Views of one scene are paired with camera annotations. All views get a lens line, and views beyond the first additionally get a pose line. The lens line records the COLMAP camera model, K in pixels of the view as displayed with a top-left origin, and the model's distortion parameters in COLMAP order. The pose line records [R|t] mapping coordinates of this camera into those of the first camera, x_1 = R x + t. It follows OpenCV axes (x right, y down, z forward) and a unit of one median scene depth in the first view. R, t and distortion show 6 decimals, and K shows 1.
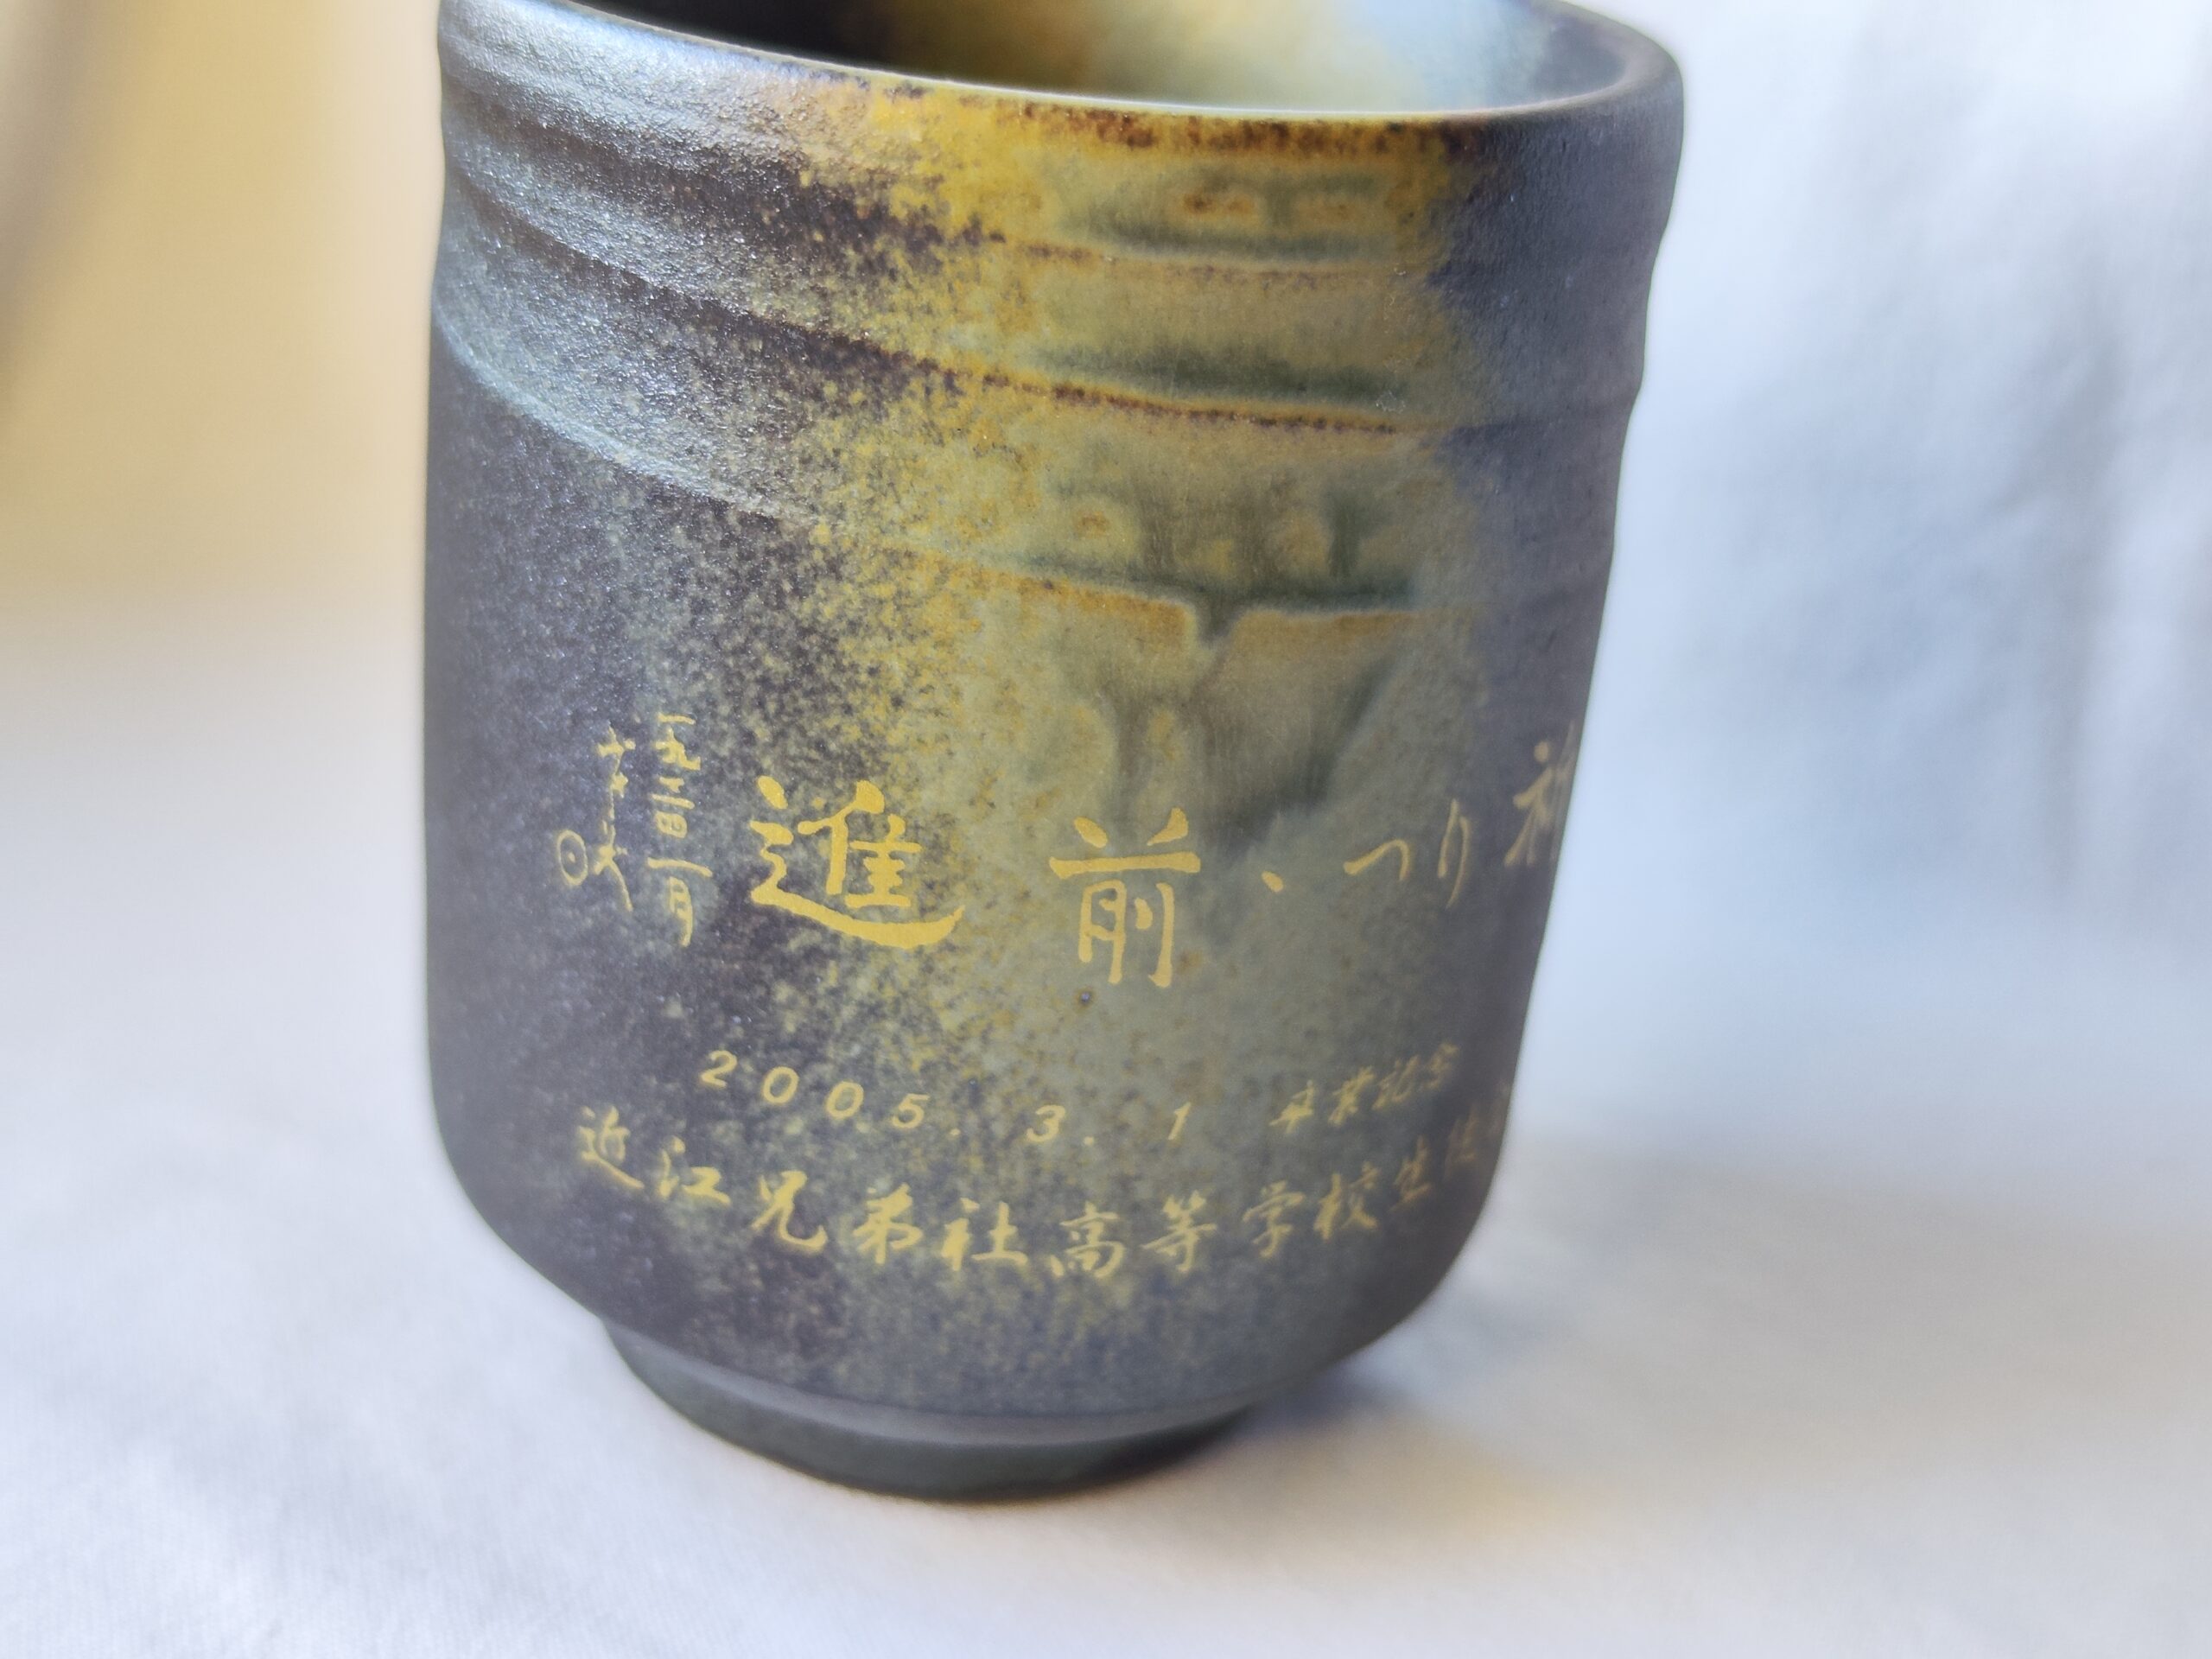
lens RADIAL K [[1459.1, 0, 1095.4], [0, 1459.1, 826.2], [0, 0, 1]] dist [-0.017211, -0.015888]
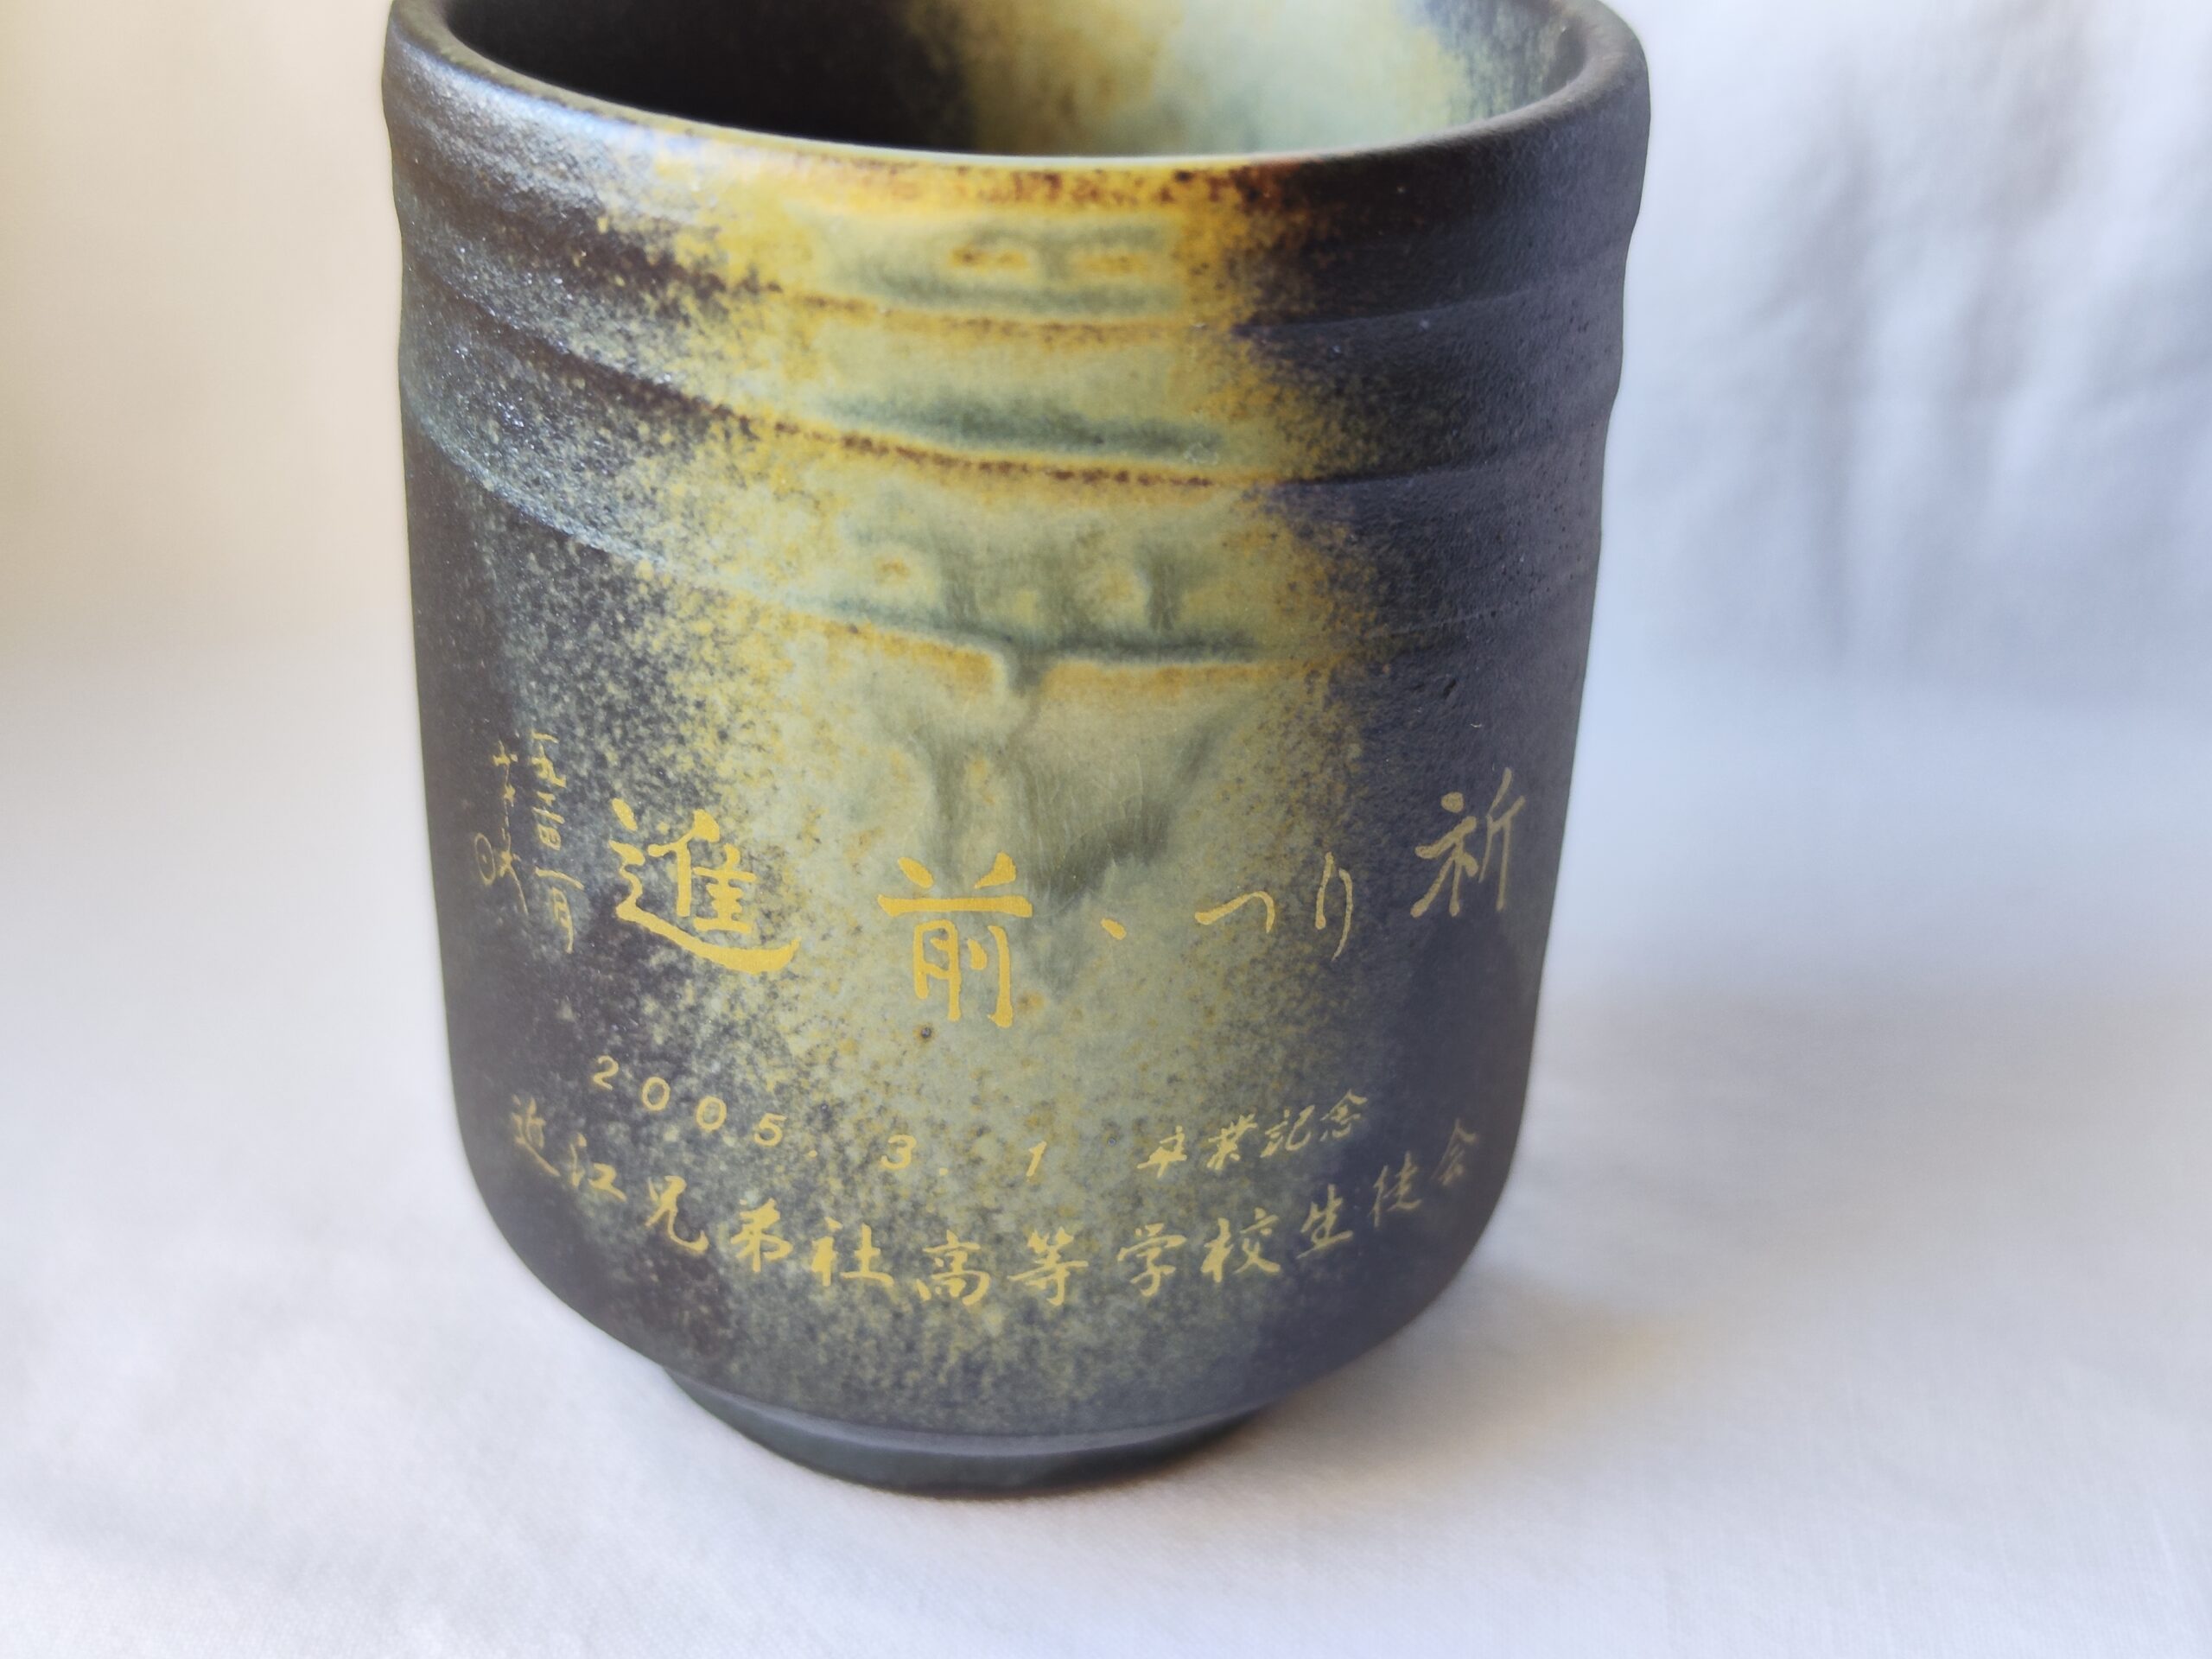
lens RADIAL K [[1459.1, 0, 1102.4], [0, 1459.1, 833.2], [0, 0, 1]] dist [-0.017211, -0.015888]
pose [[0.993415, 0.053266, -0.101435, 0.216090], [-0.051415, 0.998461, 0.020779, -0.048528], [0.102386, -0.015426, 0.994625, 0.017931]]
